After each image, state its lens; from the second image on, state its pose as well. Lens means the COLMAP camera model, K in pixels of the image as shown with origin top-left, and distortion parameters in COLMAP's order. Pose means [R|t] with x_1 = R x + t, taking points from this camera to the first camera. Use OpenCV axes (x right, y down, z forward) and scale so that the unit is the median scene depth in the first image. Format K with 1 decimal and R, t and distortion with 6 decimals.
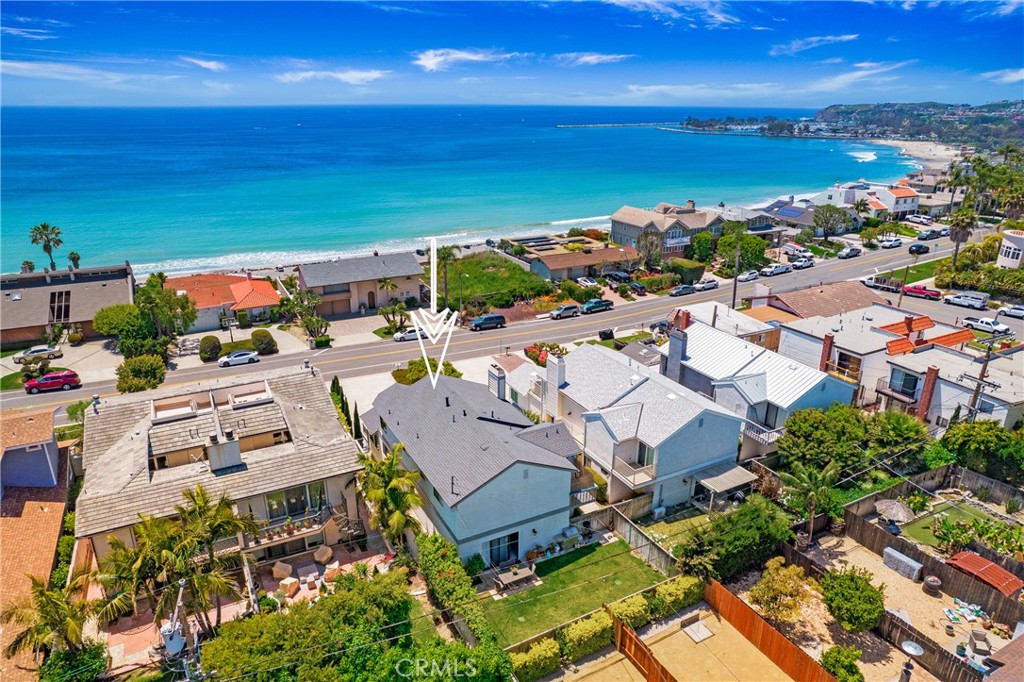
lens RADIAL K [[635.4, 0, 507.5], [0, 635.4, 340.5], [0, 0, 1]] dist [-0.094064, 0.060298]
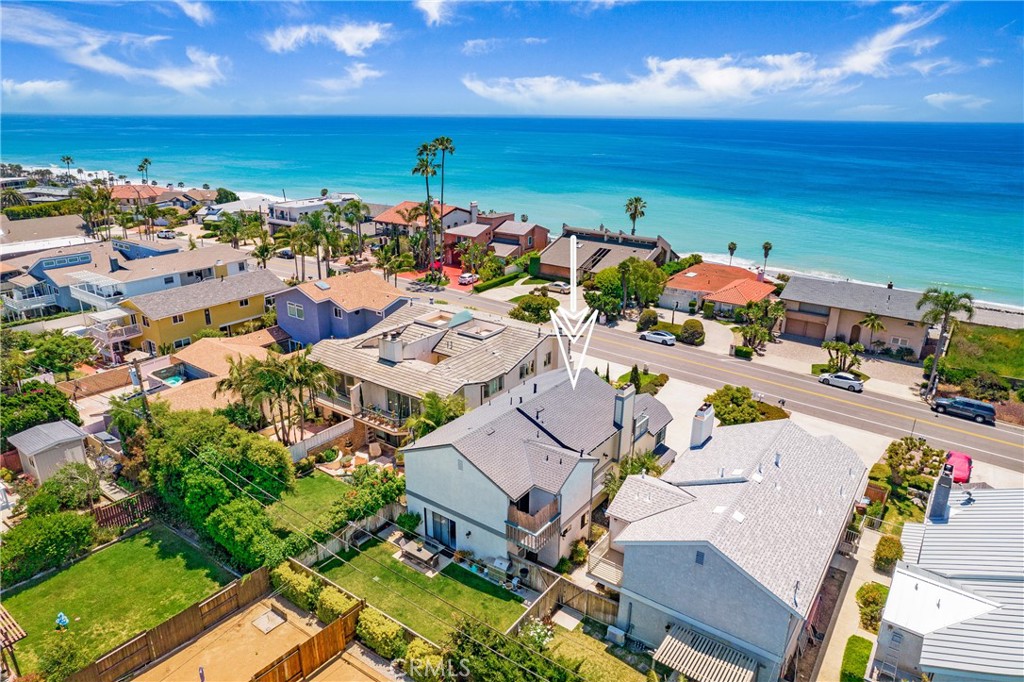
lens RADIAL K [[635.4, 0, 507.5], [0, 635.4, 340.5], [0, 0, 1]] dist [-0.094064, 0.060298]
pose [[0.418614, 0.297039, -0.858213, 0.343229], [-0.311690, 0.934590, 0.171439, -0.062362], [0.853001, 0.195730, 0.483817, 0.238472]]
